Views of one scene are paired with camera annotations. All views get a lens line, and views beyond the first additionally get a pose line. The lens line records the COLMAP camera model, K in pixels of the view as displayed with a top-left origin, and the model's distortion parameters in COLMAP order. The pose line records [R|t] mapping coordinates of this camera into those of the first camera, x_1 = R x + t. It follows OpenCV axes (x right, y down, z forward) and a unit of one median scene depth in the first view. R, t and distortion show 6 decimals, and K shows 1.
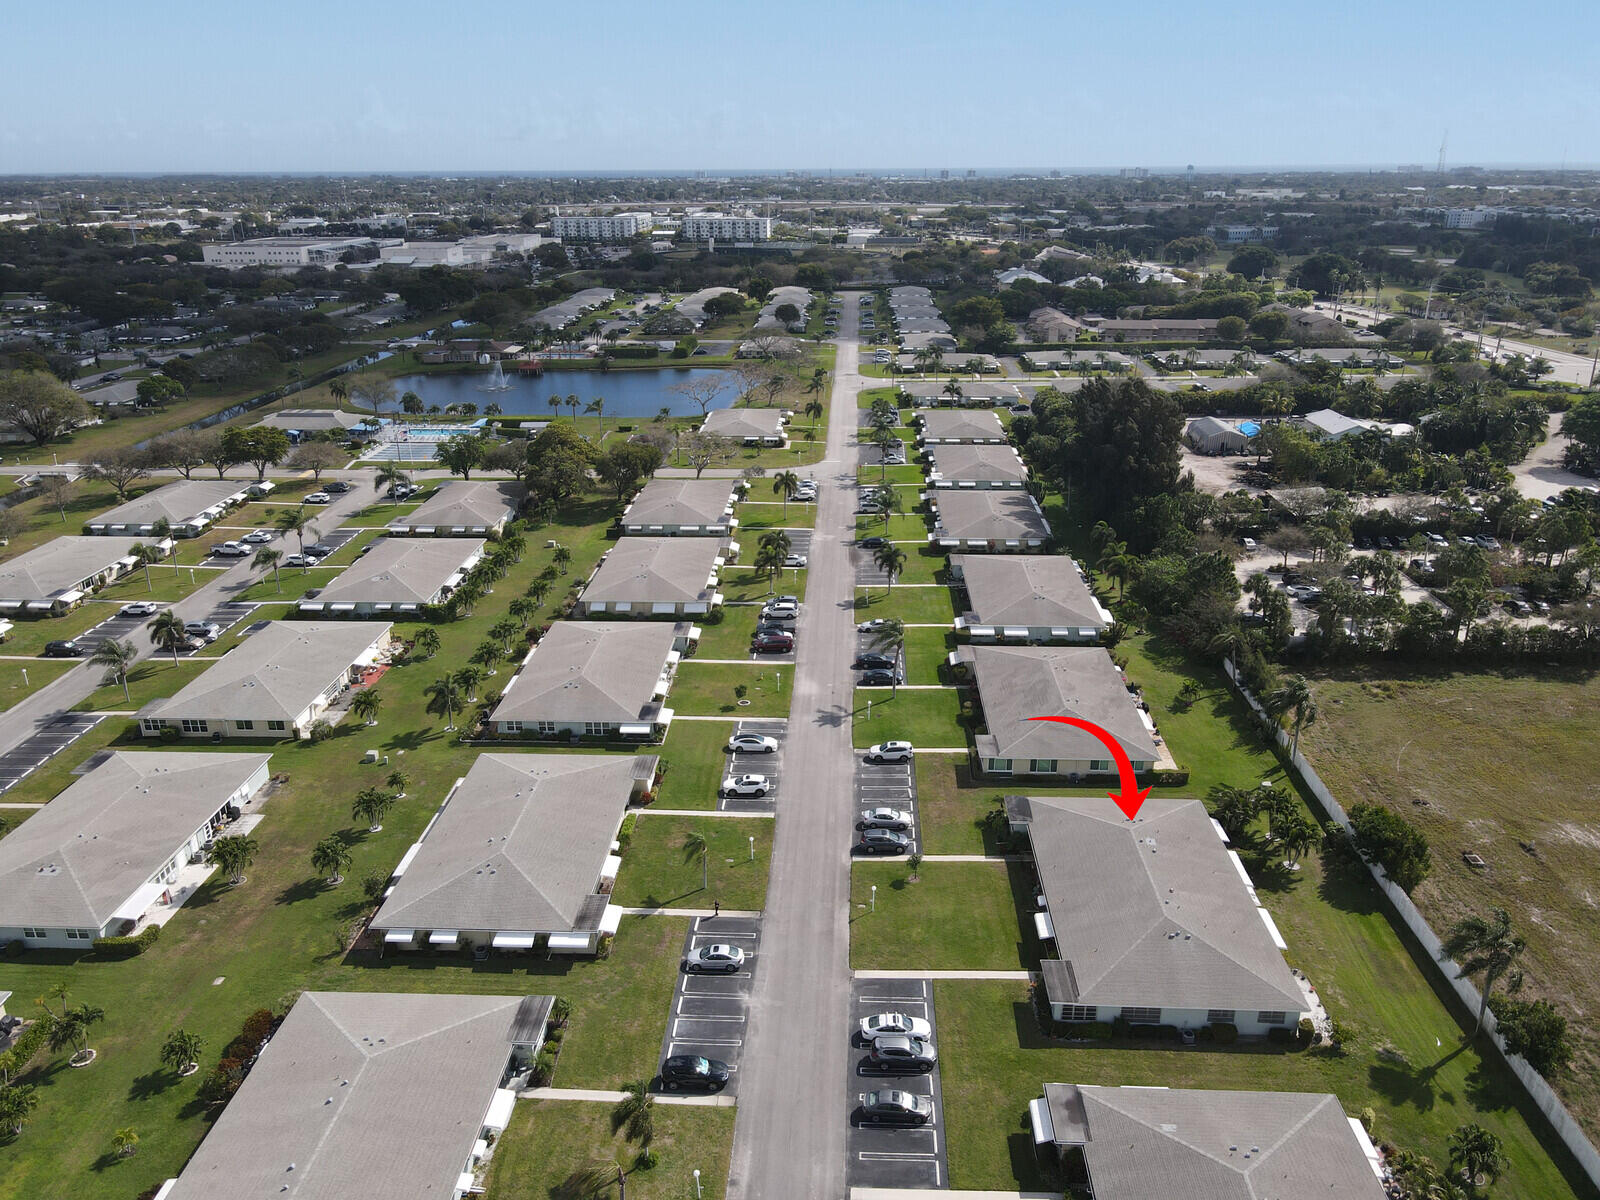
lens RADIAL K [[1171.9, 0, 808.8], [0, 1171.9, 609.1], [0, 0, 1]] dist [-0.006708, 0.036856]
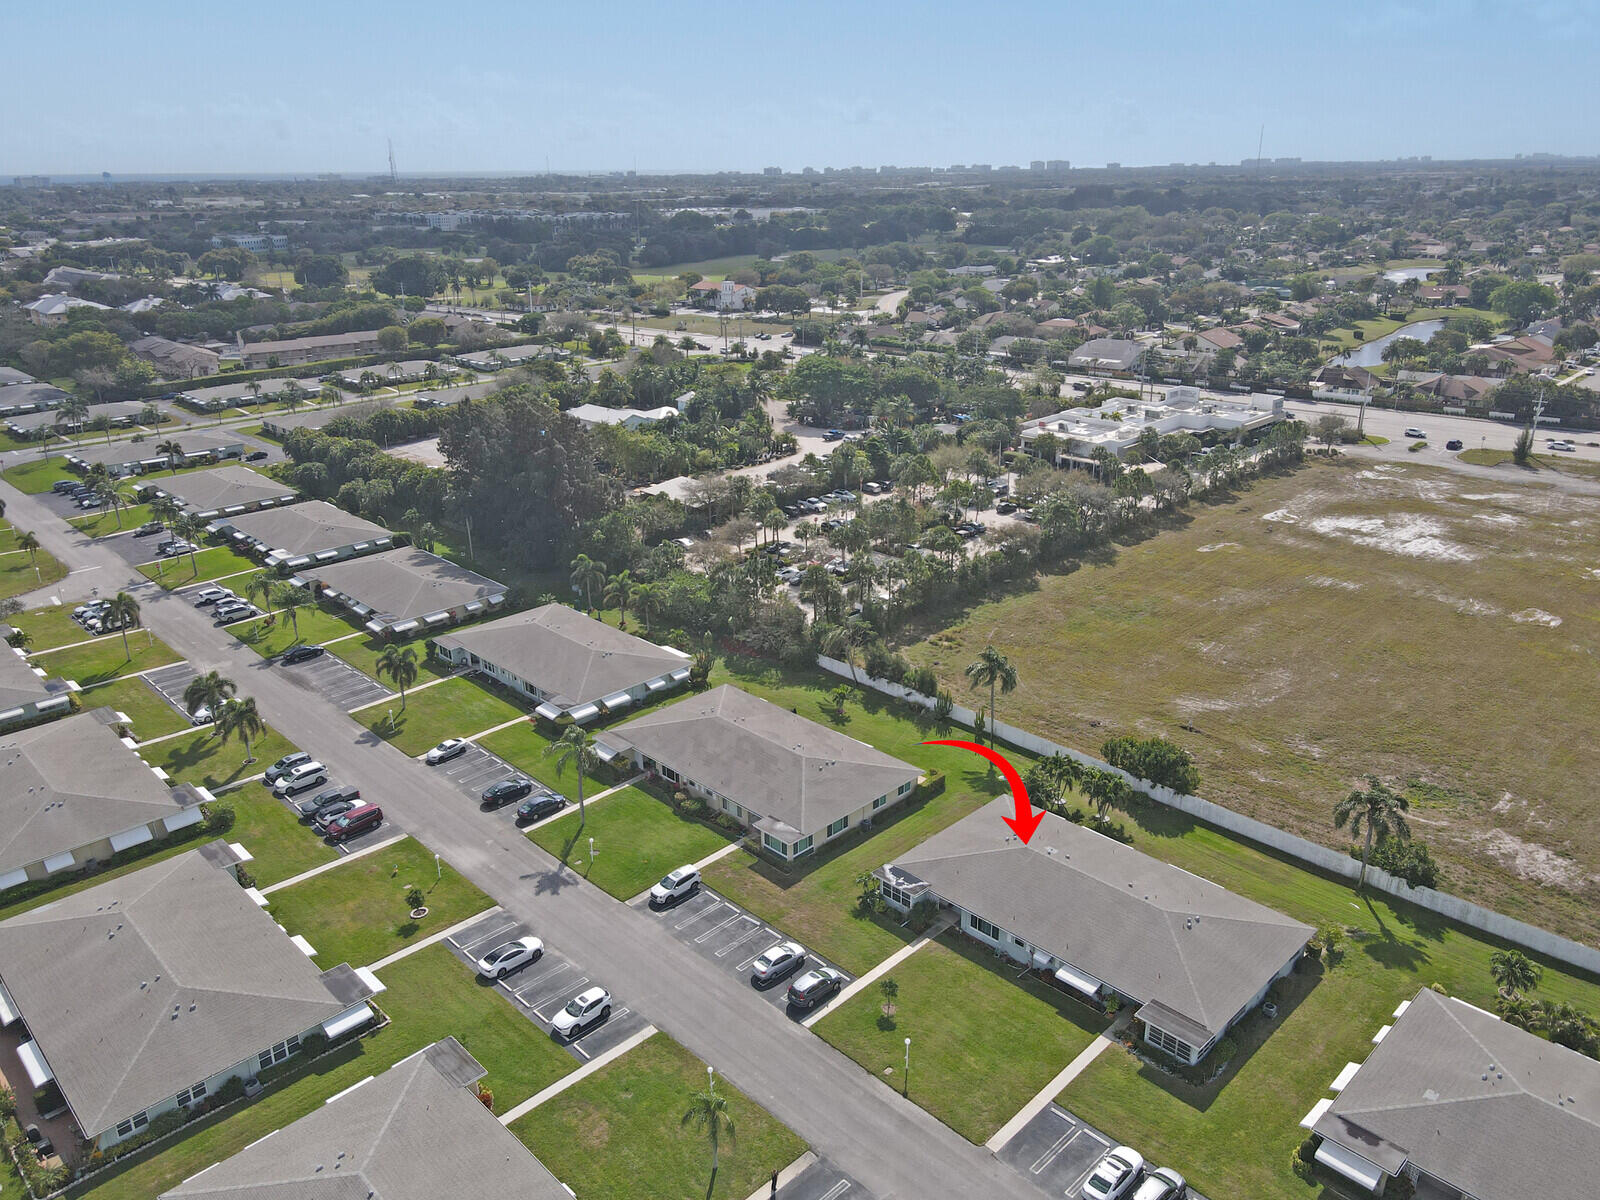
lens RADIAL K [[1171.9, 0, 809.0], [0, 1171.9, 602.5], [0, 0, 1]] dist [-0.006708, 0.036856]
pose [[0.679549, -0.258882, 0.686435, -0.290414], [0.266490, 0.958862, 0.097809, -0.092622], [-0.683518, 0.116462, 0.720583, 0.267789]]
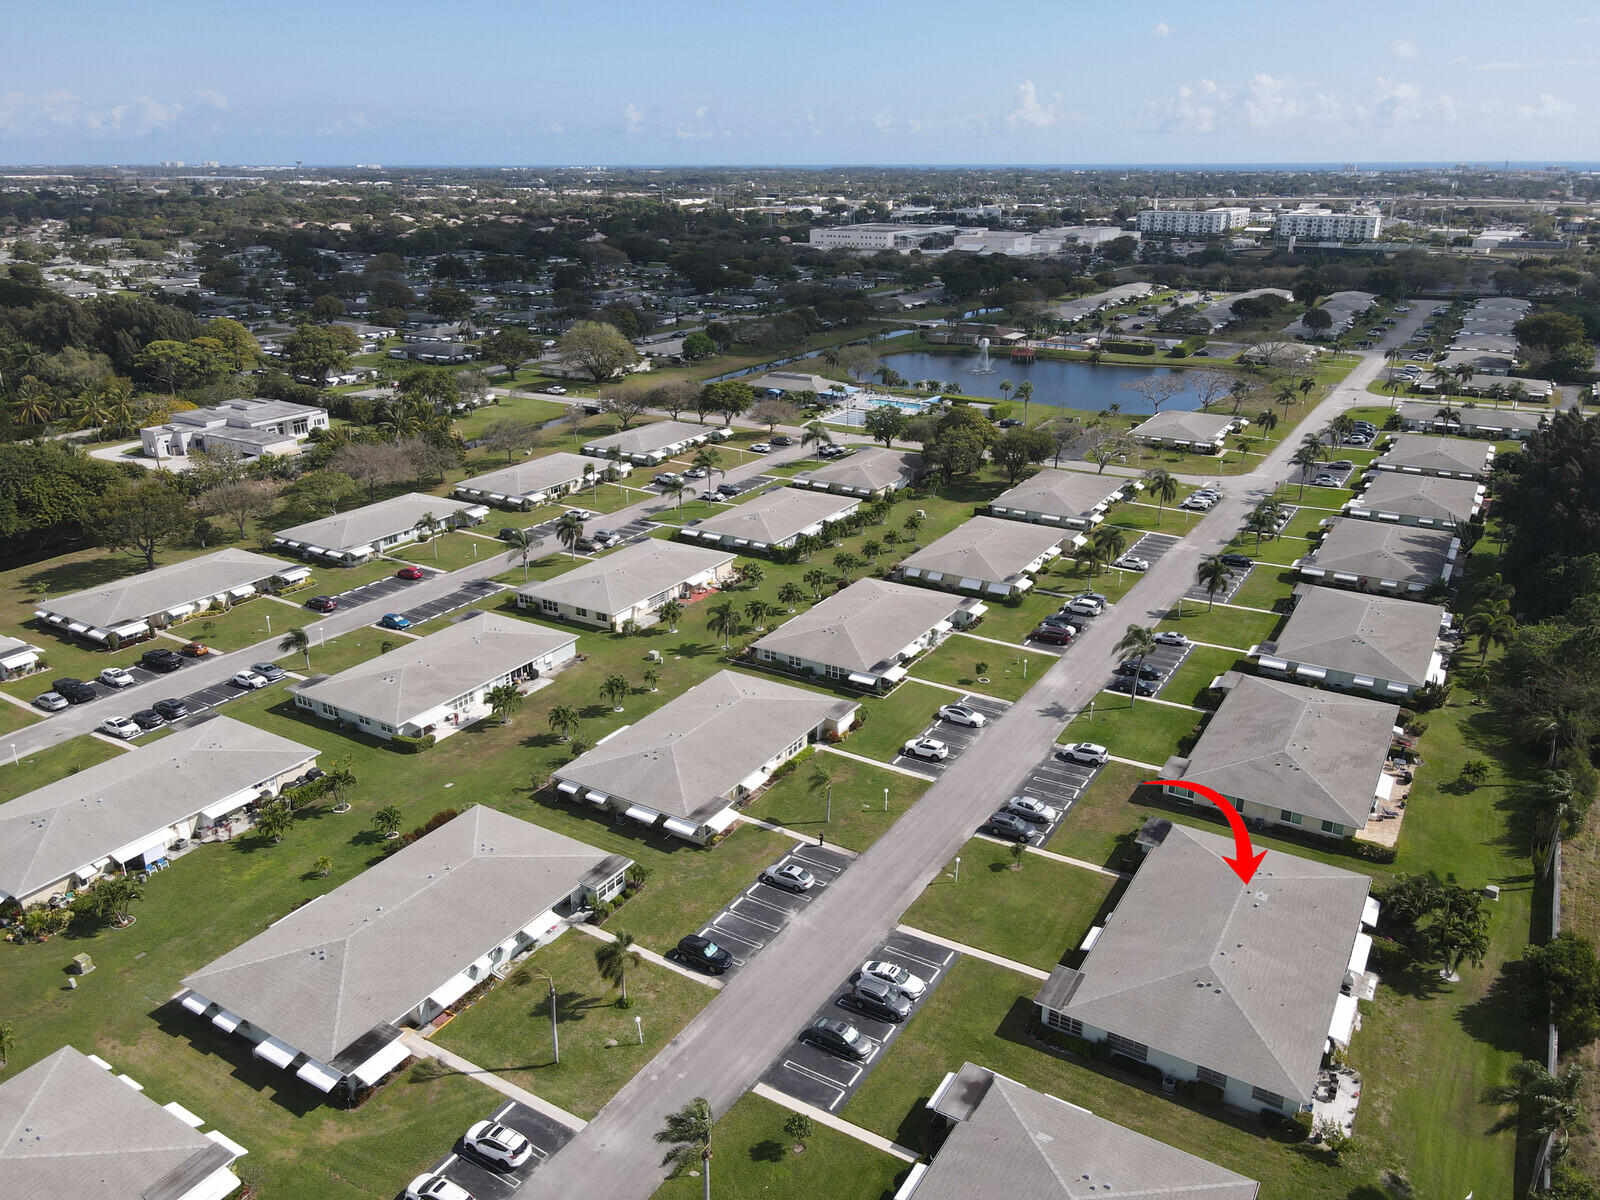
lens RADIAL K [[1171.9, 0, 809.7], [0, 1171.9, 610.2], [0, 0, 1]] dist [-0.006708, 0.036856]
pose [[0.877812, 0.176940, -0.445128, 0.224928], [-0.174177, 0.983569, 0.047486, -0.002472], [0.446216, 0.035847, 0.894207, 0.007929]]
